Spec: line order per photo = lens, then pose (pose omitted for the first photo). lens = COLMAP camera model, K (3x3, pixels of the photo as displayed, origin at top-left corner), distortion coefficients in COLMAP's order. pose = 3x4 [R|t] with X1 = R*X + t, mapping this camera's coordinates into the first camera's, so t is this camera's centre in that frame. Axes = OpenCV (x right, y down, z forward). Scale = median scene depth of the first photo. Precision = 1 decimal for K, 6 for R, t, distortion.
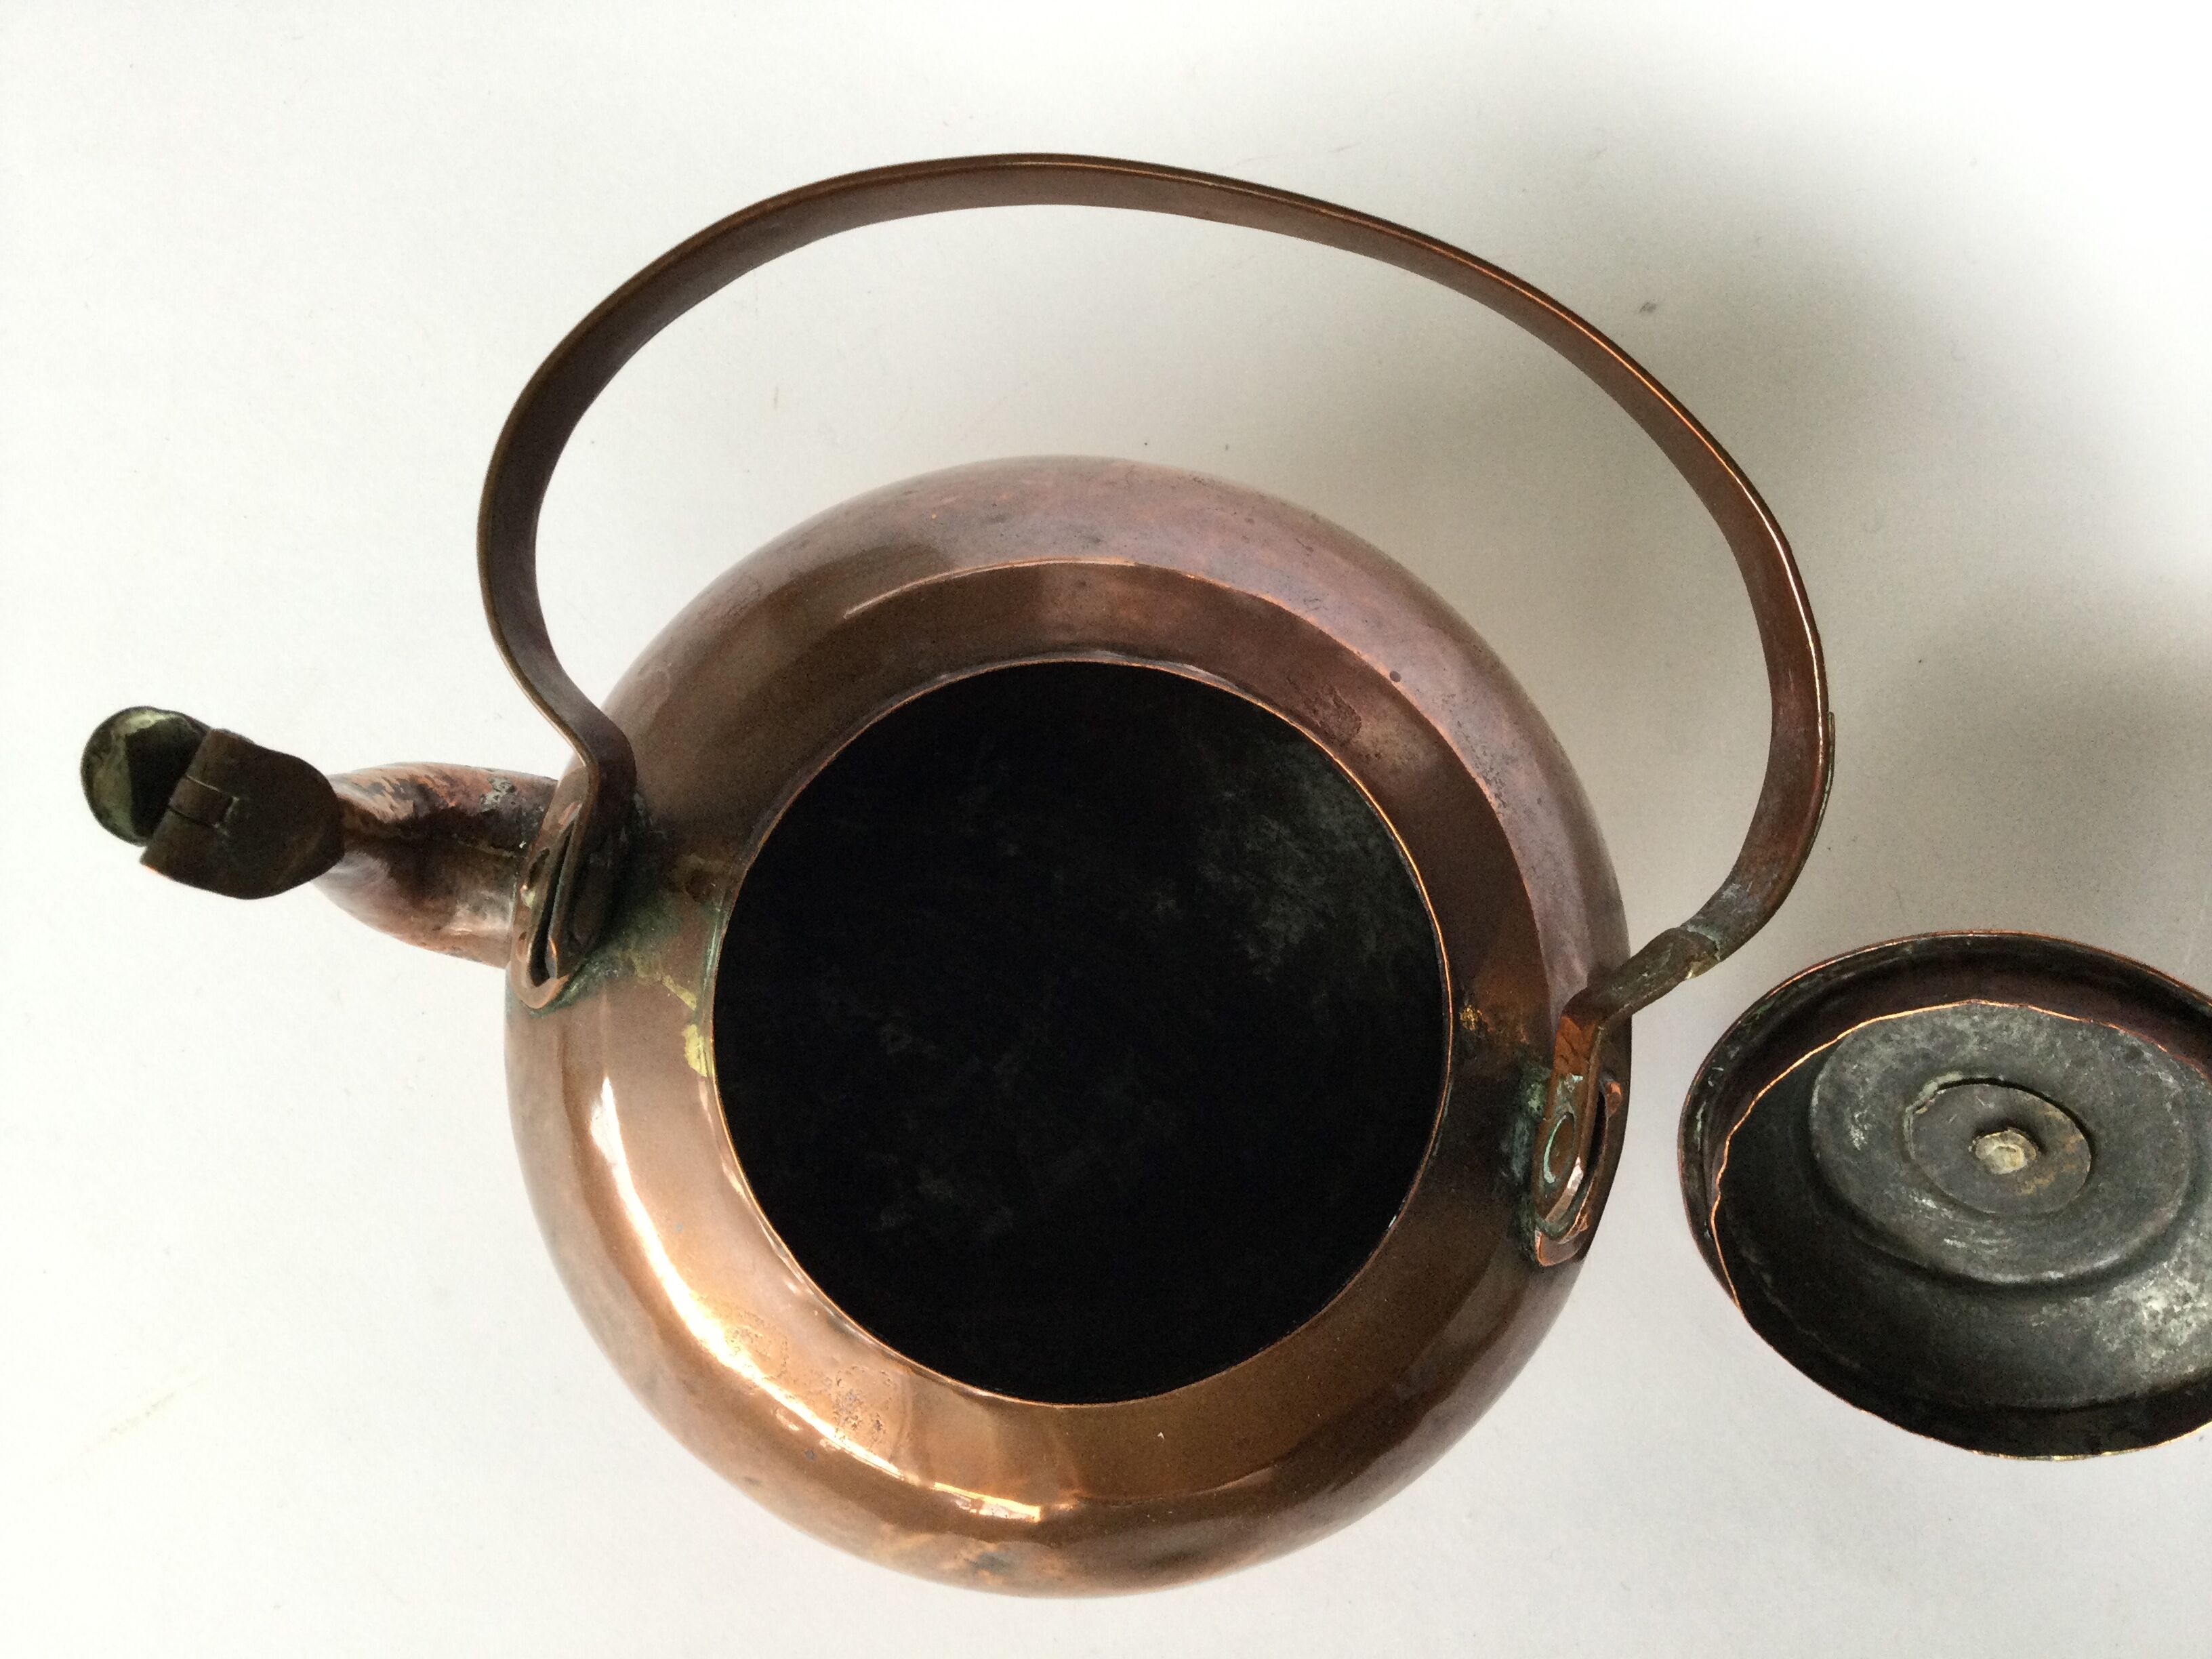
lens RADIAL K [[1970.7, 0, 1092.8], [0, 1970.7, 813.5], [0, 0, 1]] dist [0.047067, -0.133730]
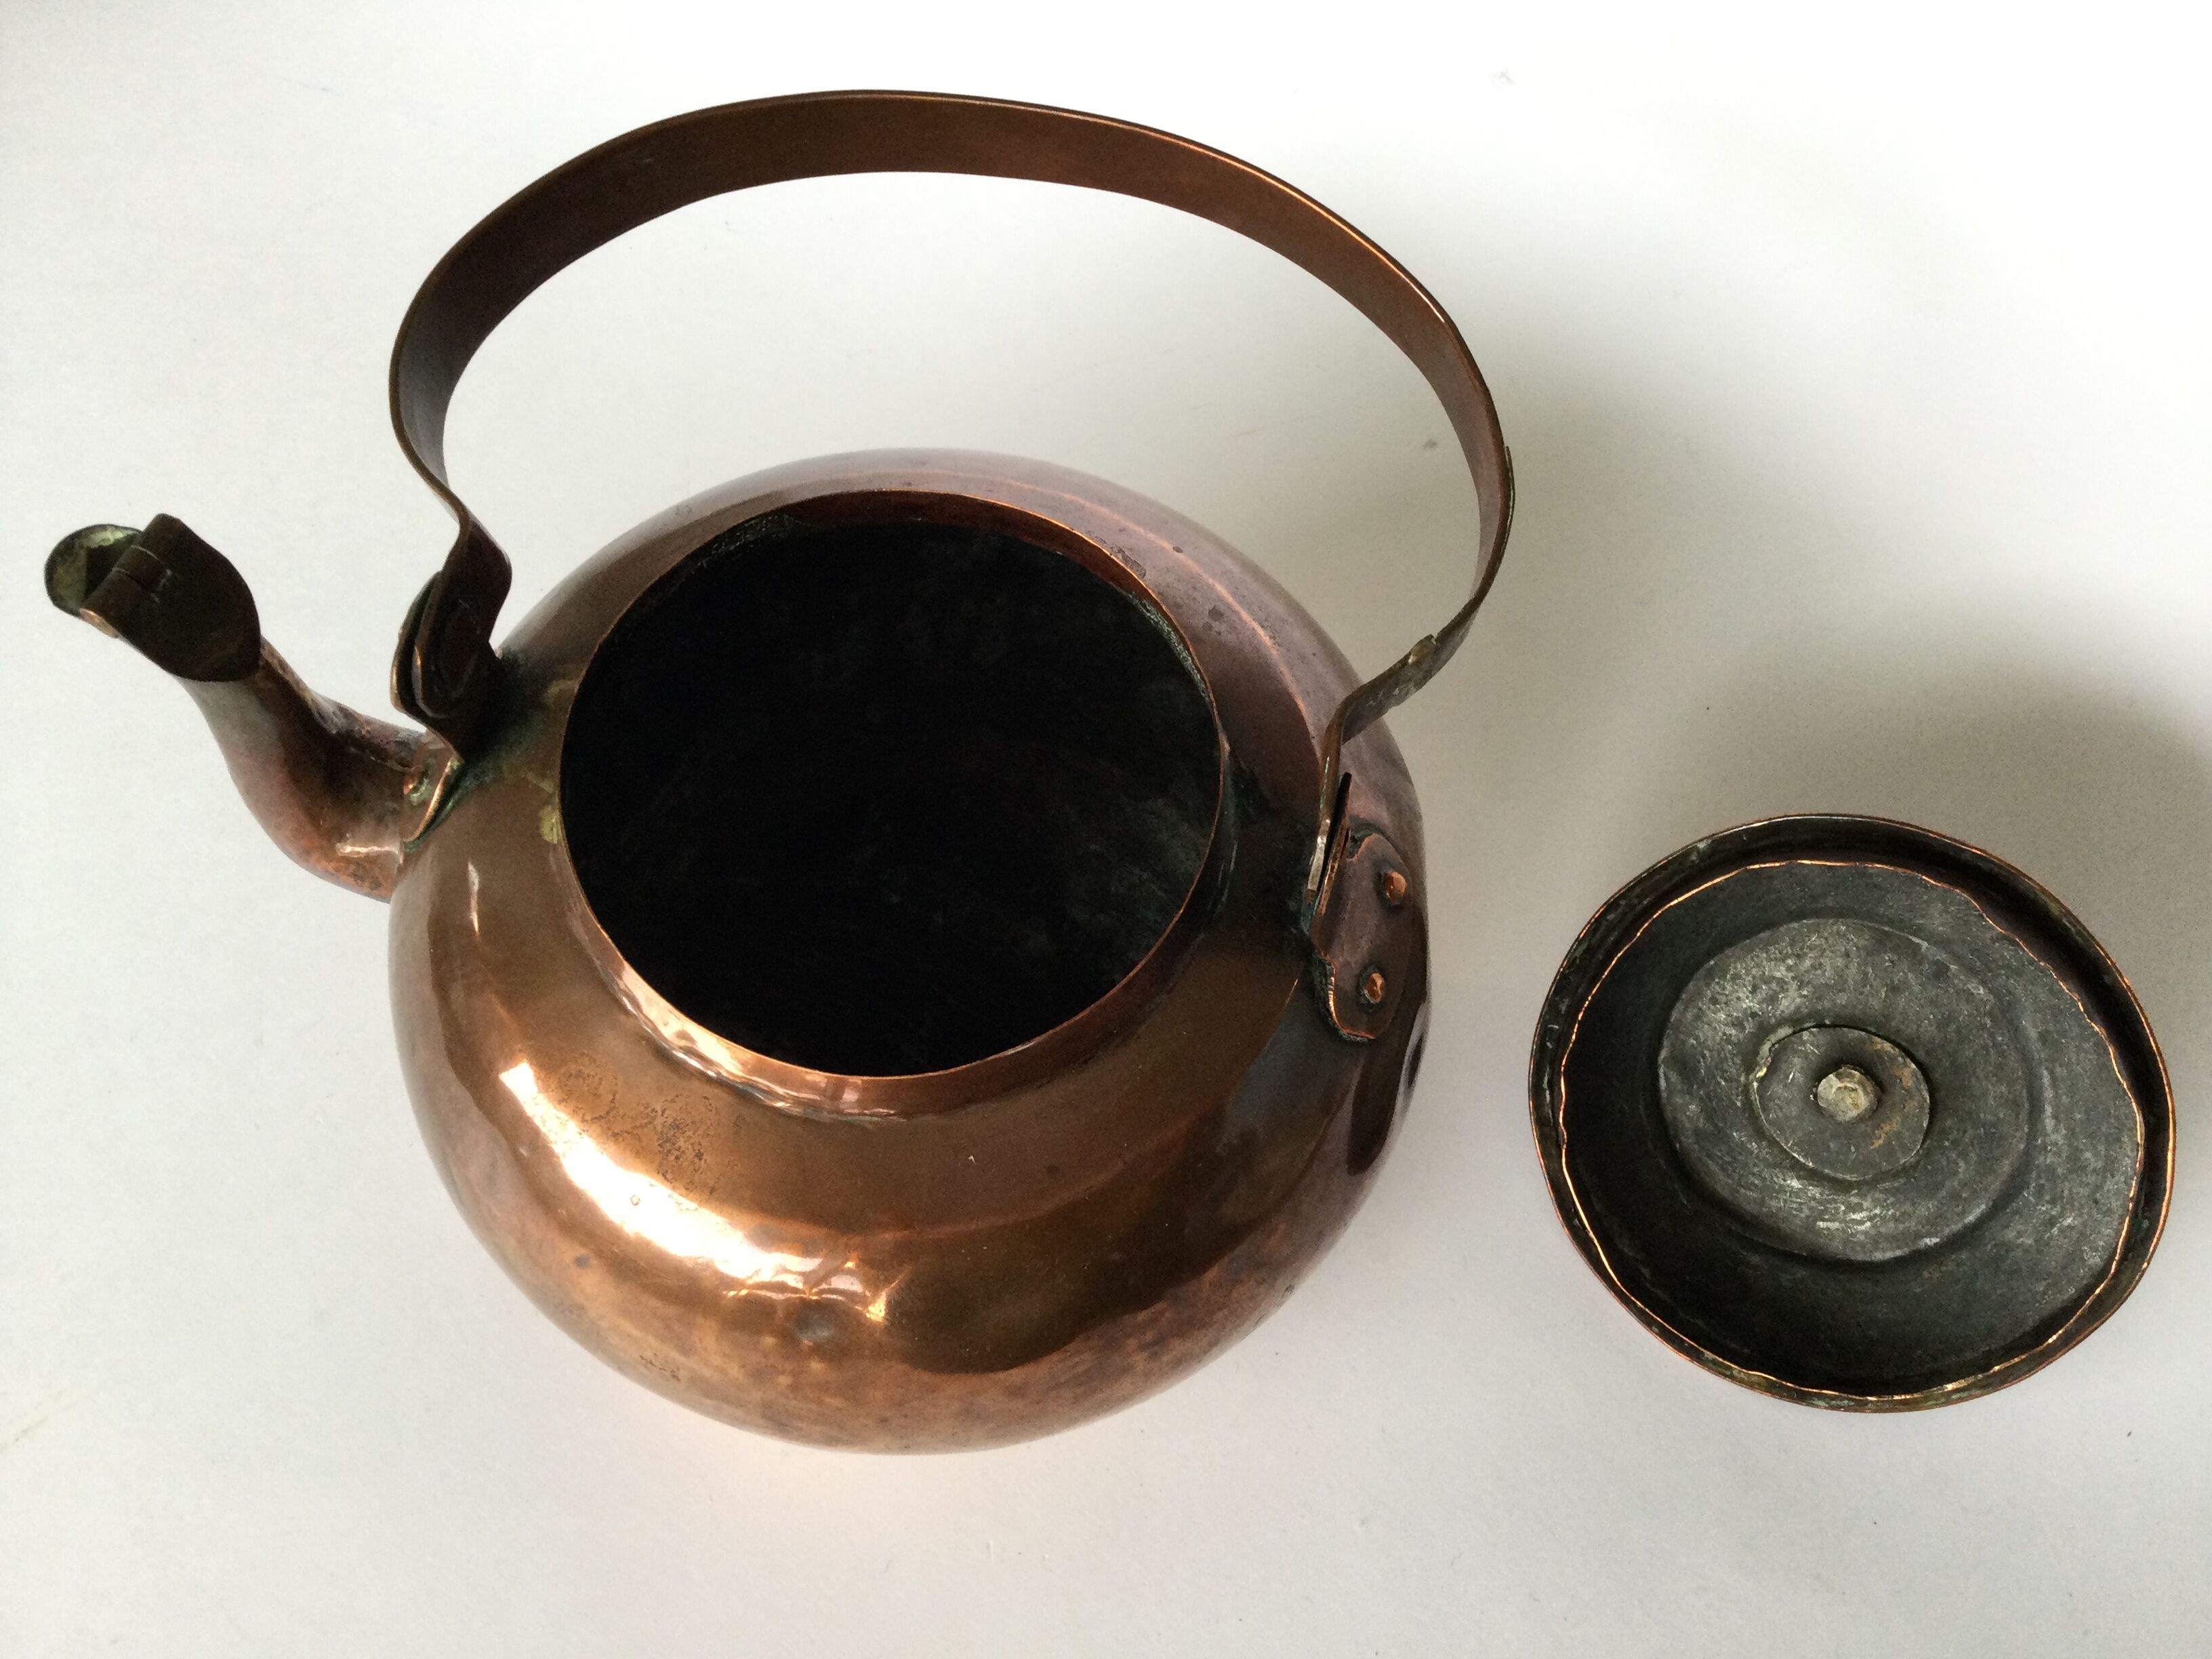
lens RADIAL K [[1970.7, 0, 1097.5], [0, 1970.7, 819.4], [0, 0, 1]] dist [0.047067, -0.133730]
pose [[0.999050, -0.040377, -0.016384, 0.096258], [0.031129, 0.924448, -0.380035, 0.420724], [0.030491, 0.379164, 0.924827, -0.017417]]
